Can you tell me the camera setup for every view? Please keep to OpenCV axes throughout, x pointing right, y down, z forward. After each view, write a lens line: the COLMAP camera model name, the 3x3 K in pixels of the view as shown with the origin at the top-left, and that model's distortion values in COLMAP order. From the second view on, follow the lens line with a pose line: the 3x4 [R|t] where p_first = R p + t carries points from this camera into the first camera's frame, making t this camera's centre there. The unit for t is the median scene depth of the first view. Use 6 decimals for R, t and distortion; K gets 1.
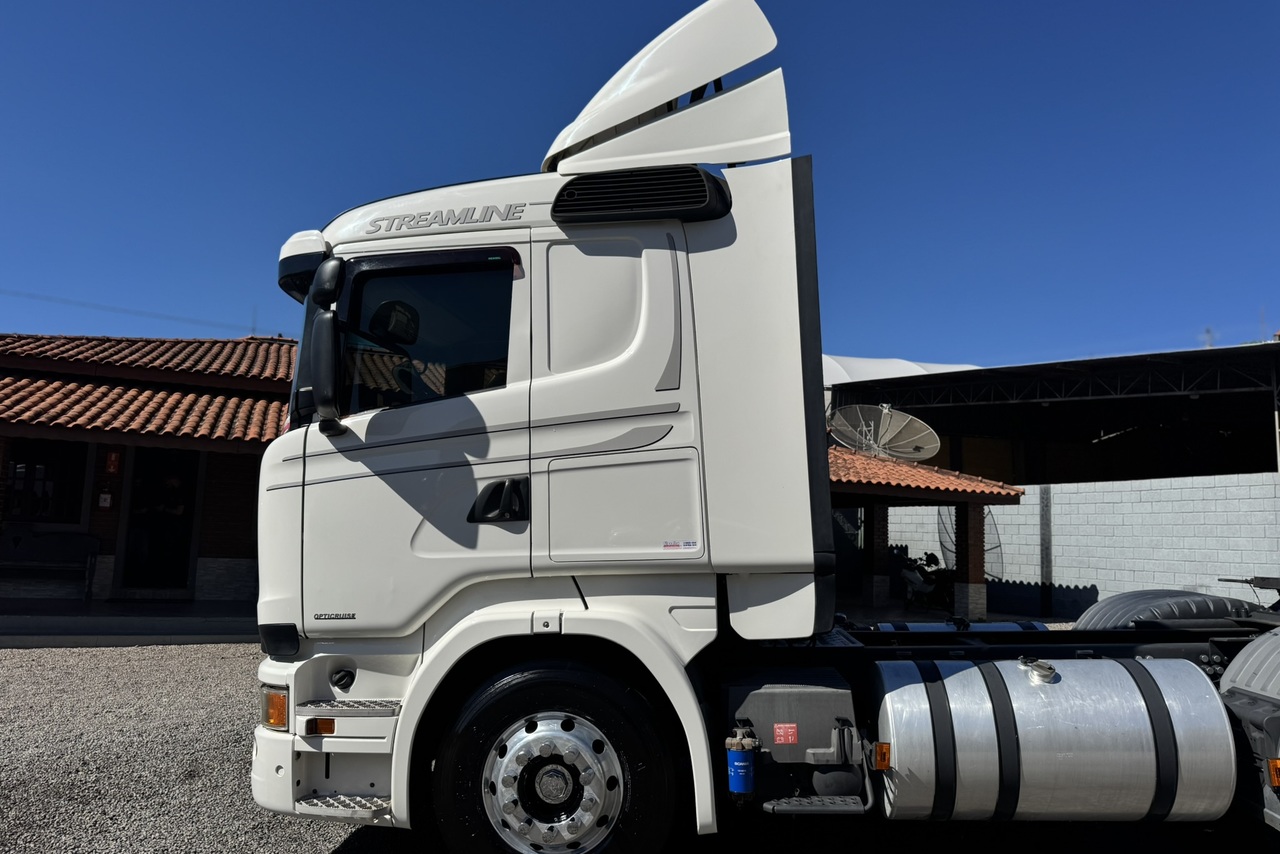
lens RADIAL K [[890.7, 0, 640.0], [0, 890.7, 427.0], [0, 0, 1]] dist [0.153620, -0.279245]
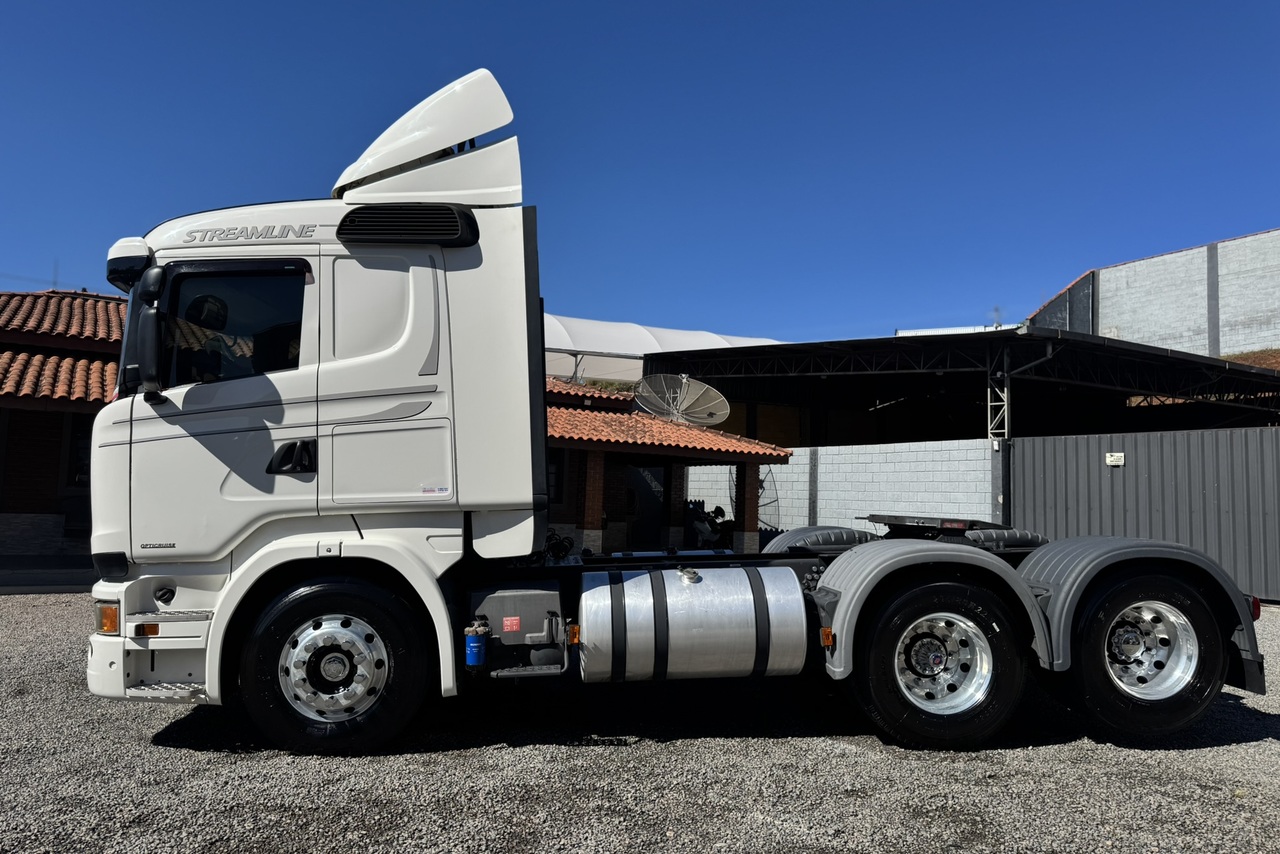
lens RADIAL K [[911.3, 0, 640.0], [0, 911.3, 427.0], [0, 0, 1]] dist [0.117472, -0.196736]
pose [[0.985100, 0.011641, 0.171588, 0.107671], [-0.019197, 0.998914, 0.042443, -0.027195], [-0.170908, -0.045104, 0.984254, -0.397562]]
